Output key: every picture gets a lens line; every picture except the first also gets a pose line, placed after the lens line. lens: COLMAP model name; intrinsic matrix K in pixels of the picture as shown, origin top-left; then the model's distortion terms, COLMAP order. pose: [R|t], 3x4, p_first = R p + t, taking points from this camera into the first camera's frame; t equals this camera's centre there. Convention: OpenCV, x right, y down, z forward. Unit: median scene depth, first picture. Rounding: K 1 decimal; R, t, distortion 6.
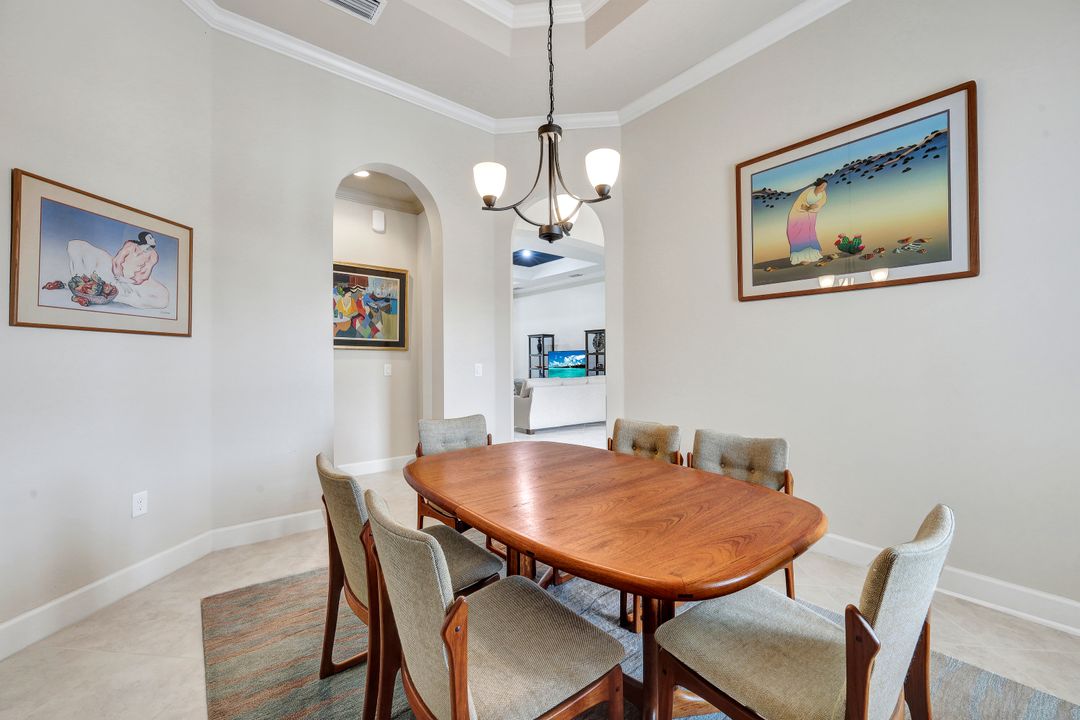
lens RADIAL K [[433.6, 0, 537.9], [0, 433.6, 356.3], [0, 0, 1]] dist [-0.004397, 0.000237]
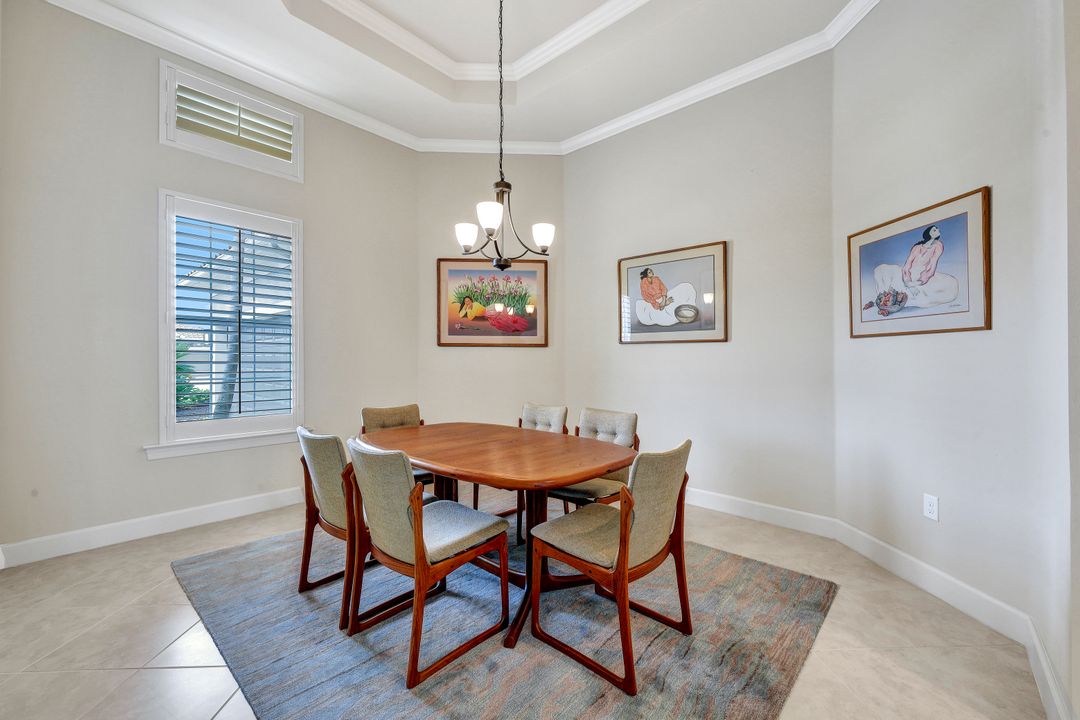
lens RADIAL K [[433.6, 0, 537.2], [0, 433.6, 360.5], [0, 0, 1]] dist [-0.004397, 0.000237]
pose [[-0.987004, 0.009494, -0.160415, 0.120480], [0.010914, 0.999909, -0.007972, 0.008163], [0.160325, -0.009619, -0.987017, 1.932364]]
